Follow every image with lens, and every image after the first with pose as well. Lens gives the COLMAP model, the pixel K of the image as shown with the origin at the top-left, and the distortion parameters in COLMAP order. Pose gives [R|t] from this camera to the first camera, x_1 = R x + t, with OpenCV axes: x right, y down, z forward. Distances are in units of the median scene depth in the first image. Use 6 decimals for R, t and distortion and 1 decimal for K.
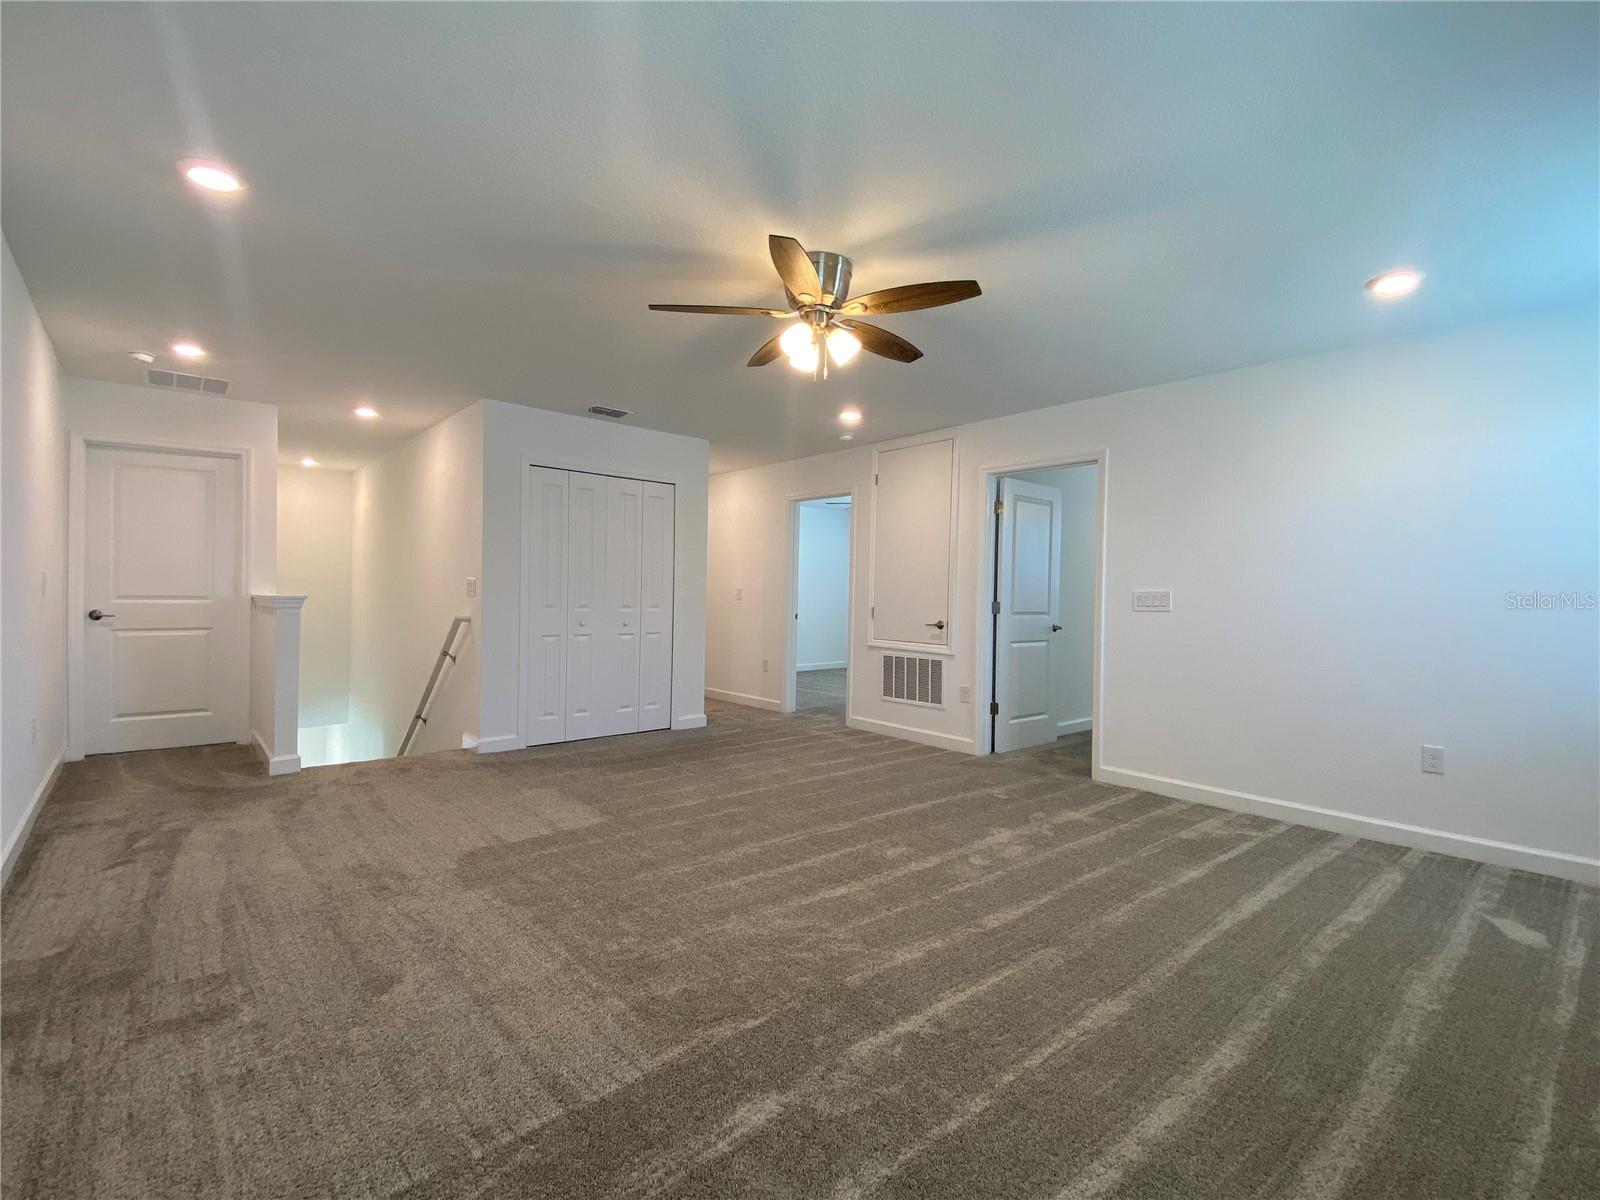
lens RADIAL K [[717.7, 0, 796.2], [0, 717.7, 595.8], [0, 0, 1]] dist [0.000951, -0.000178]
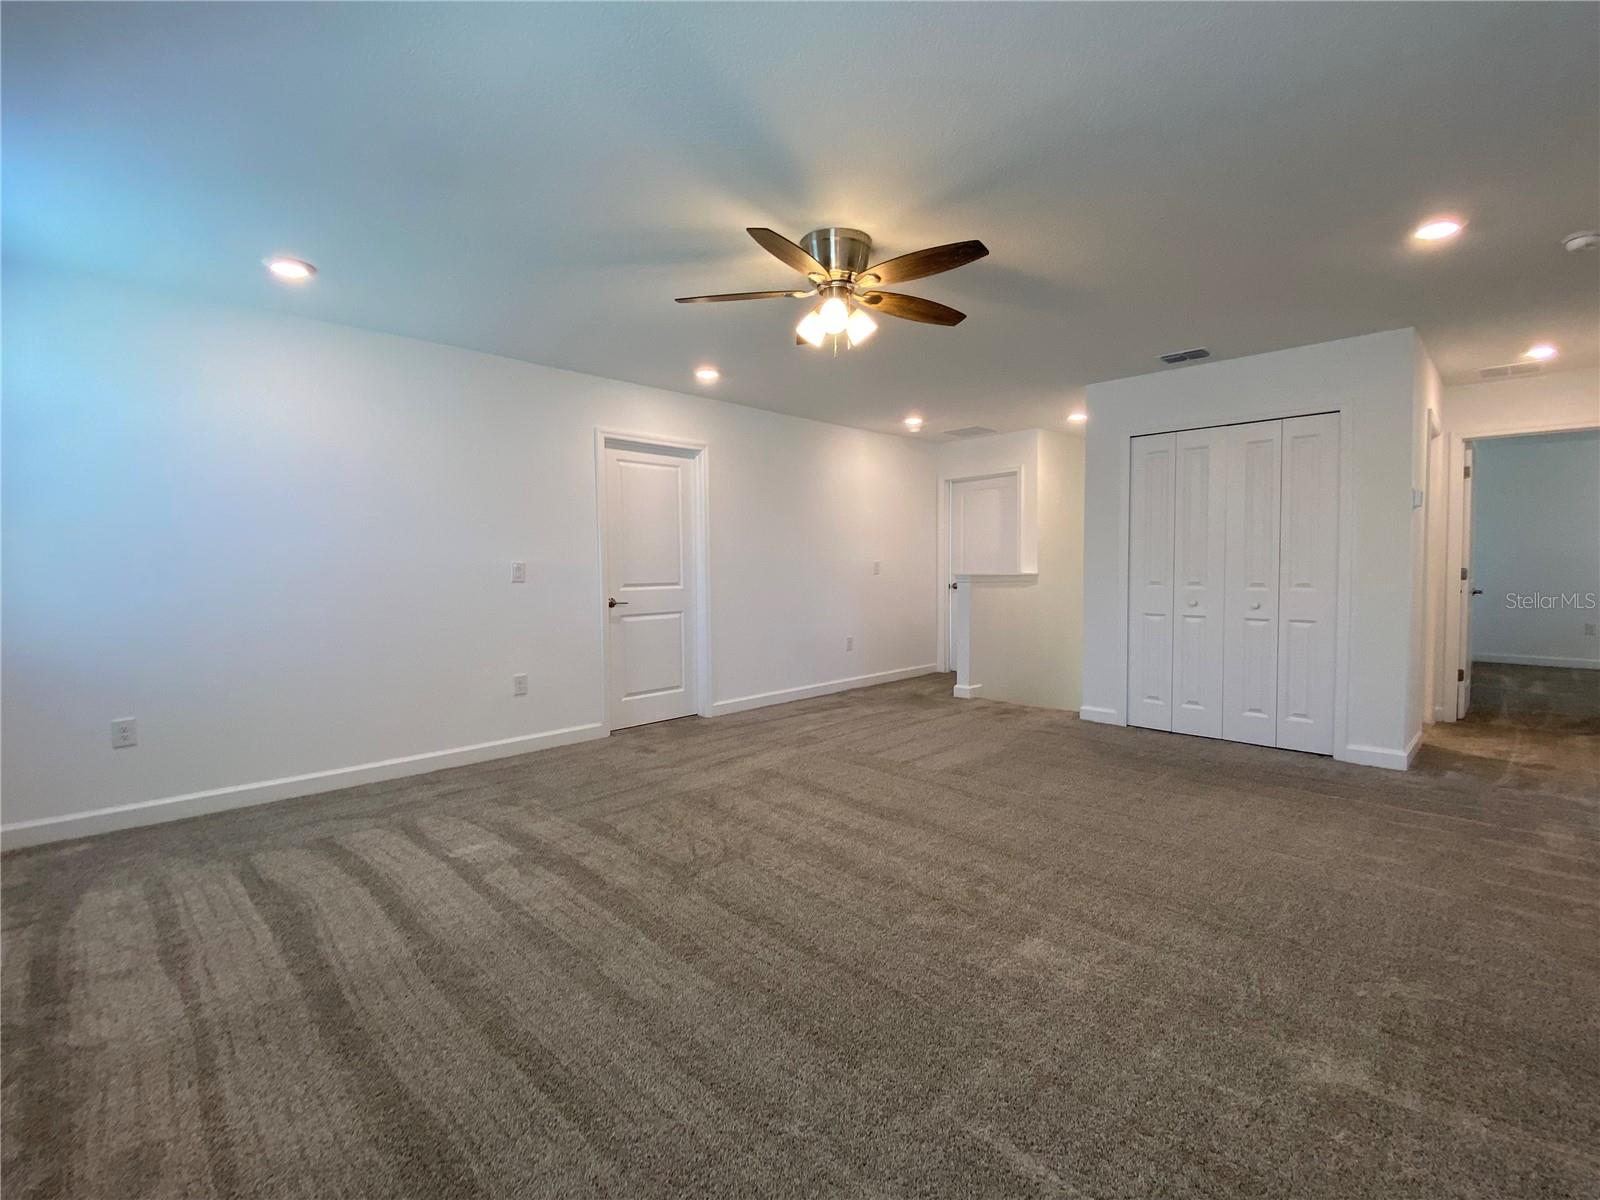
lens RADIAL K [[717.7, 0, 796.2], [0, 717.7, 595.8], [0, 0, 1]] dist [0.000951, -0.000178]
pose [[0.082837, 0.021978, -0.996321, 0.996037], [-0.000600, 0.999758, 0.022004, 0.019926], [0.996563, -0.001225, 0.082830, 0.830745]]
